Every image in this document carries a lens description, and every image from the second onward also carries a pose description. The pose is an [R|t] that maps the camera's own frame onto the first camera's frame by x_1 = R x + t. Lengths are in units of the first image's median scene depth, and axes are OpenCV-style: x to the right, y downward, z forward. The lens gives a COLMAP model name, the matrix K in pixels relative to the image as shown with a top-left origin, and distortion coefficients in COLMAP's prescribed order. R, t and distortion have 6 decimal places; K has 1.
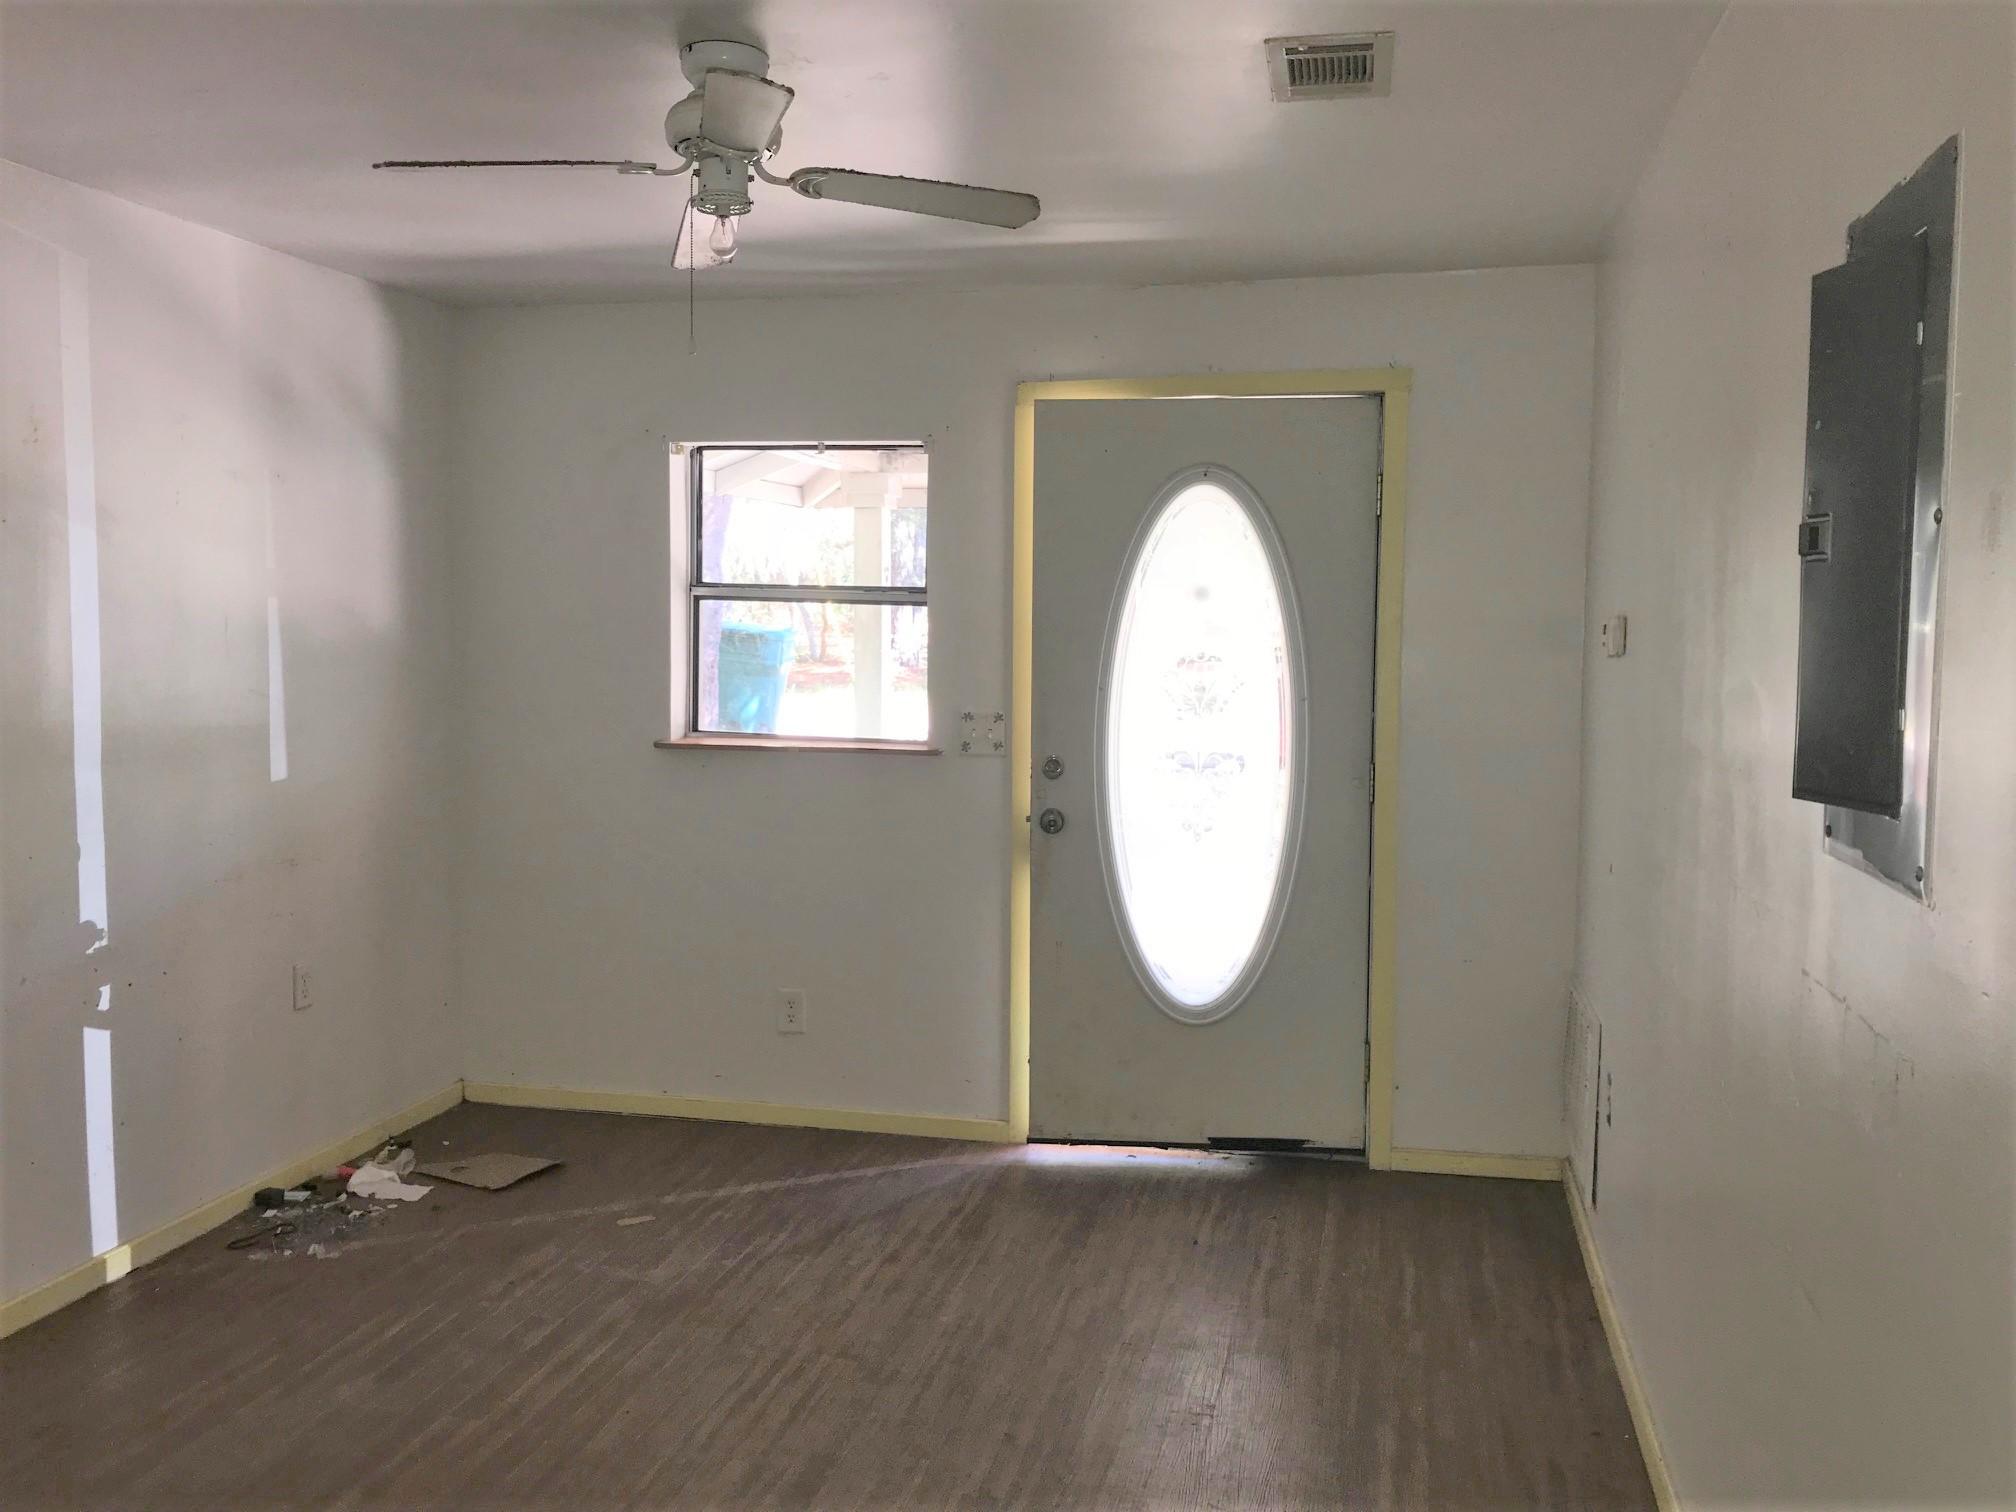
lens RADIAL K [[1714.3, 0, 1008.0], [0, 1714.3, 756.0], [0, 0, 1]] dist [-0.007737, -0.005231]
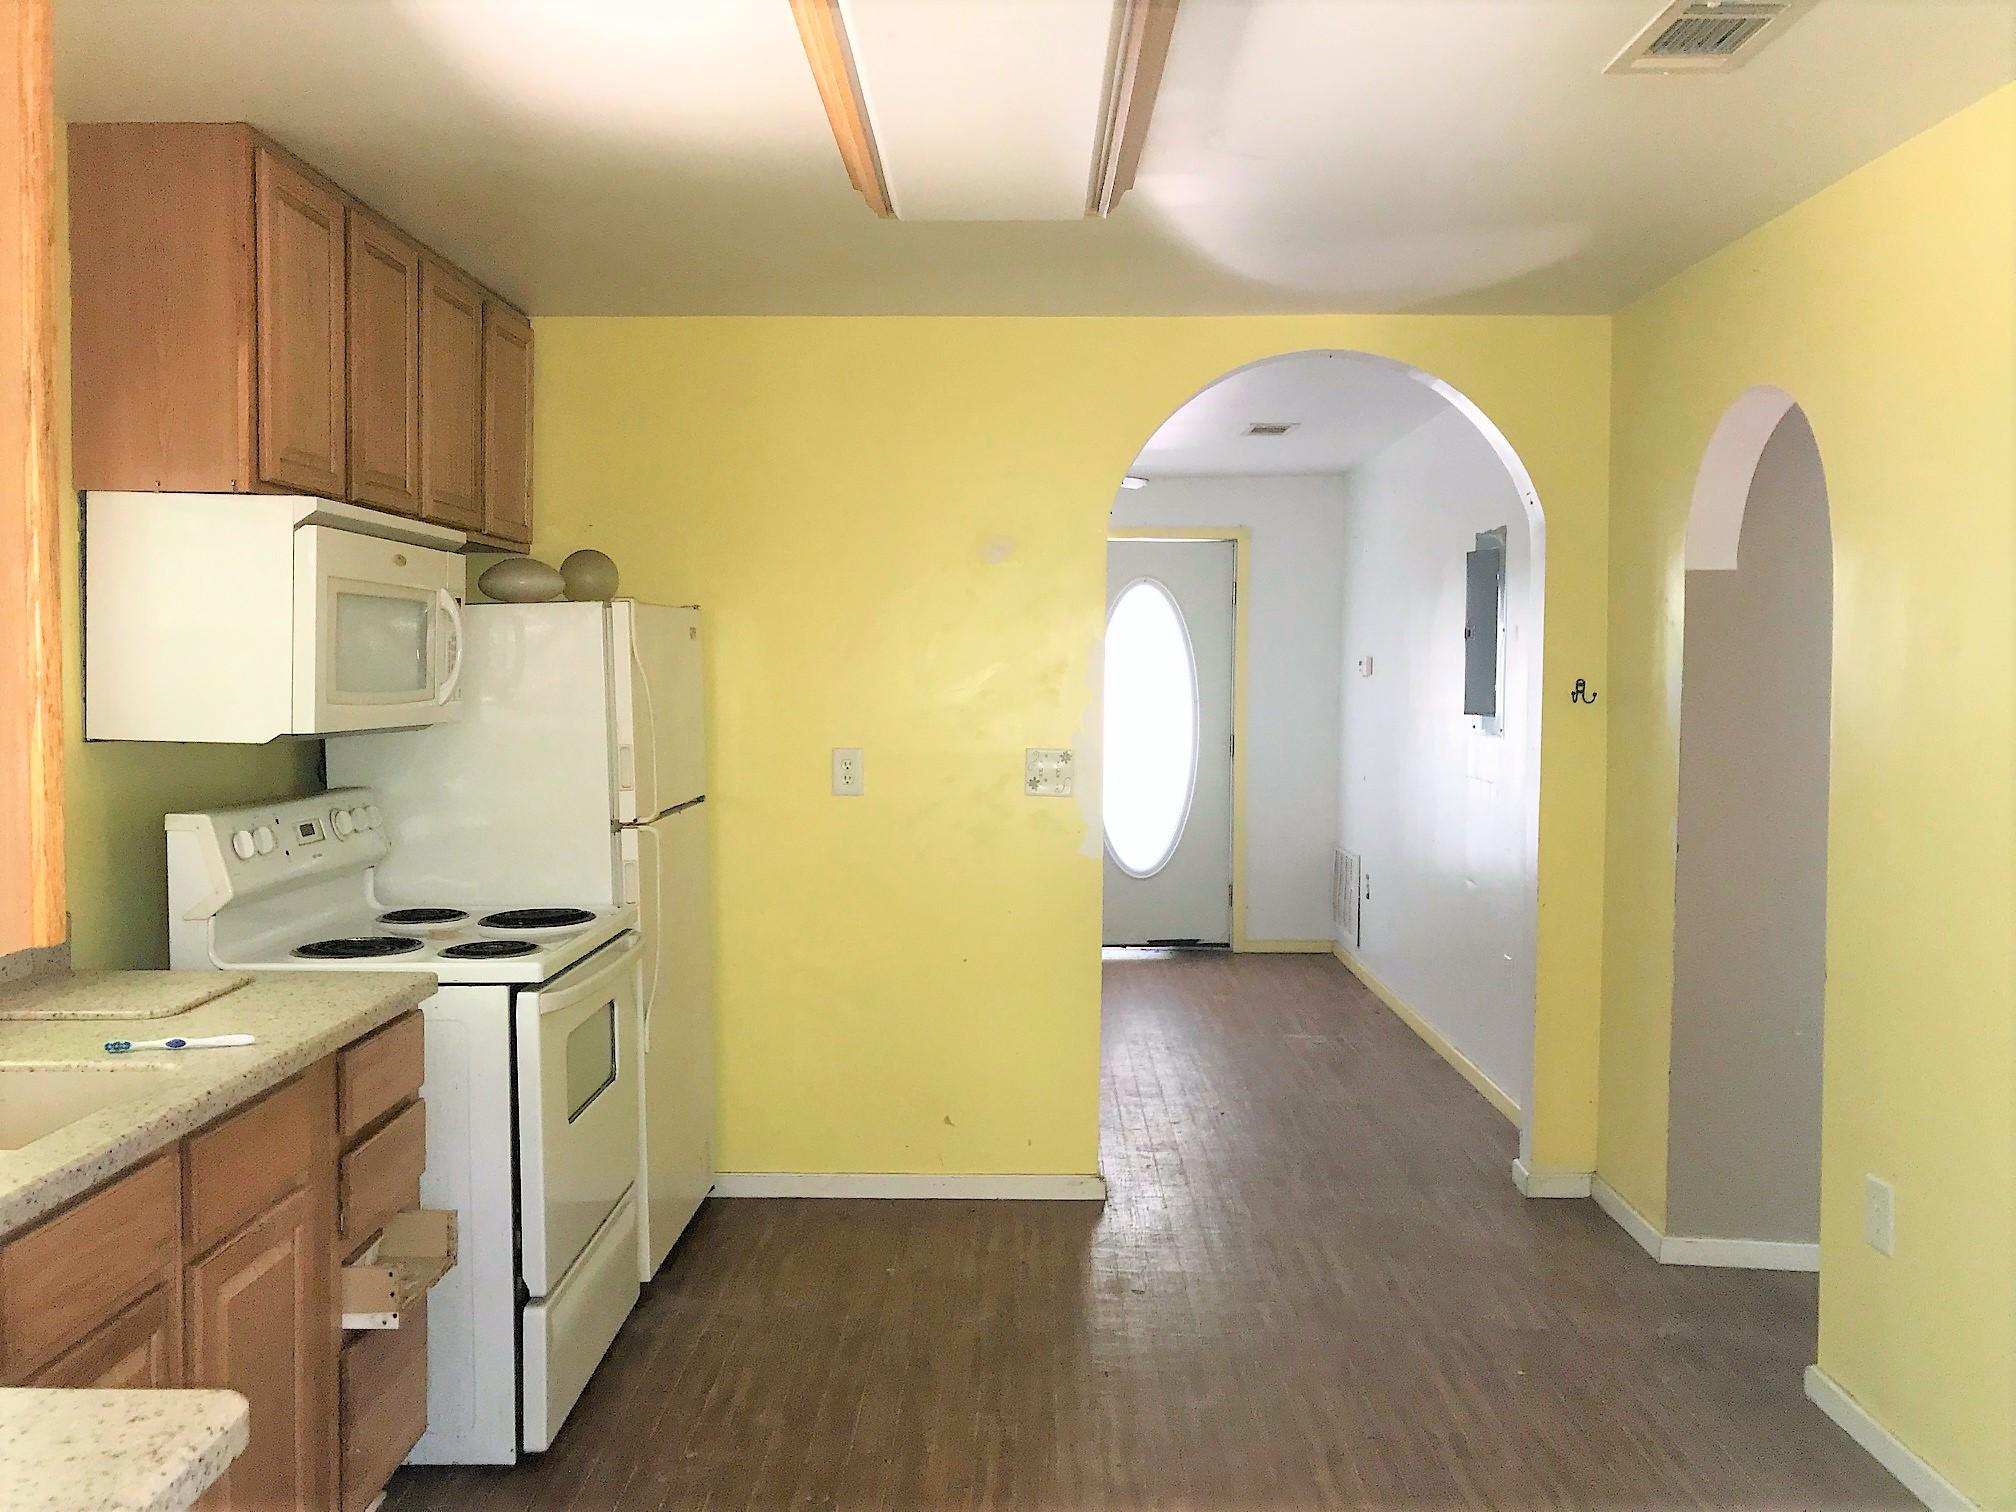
lens RADIAL K [[1714.3, 0, 1008.0], [0, 1714.3, 756.0], [0, 0, 1]] dist [-0.007737, -0.005231]
pose [[0.977481, -0.011236, 0.210725, -0.435247], [0.015990, 0.999654, -0.020868, 0.064656], [-0.210417, 0.023768, 0.977323, -0.807254]]
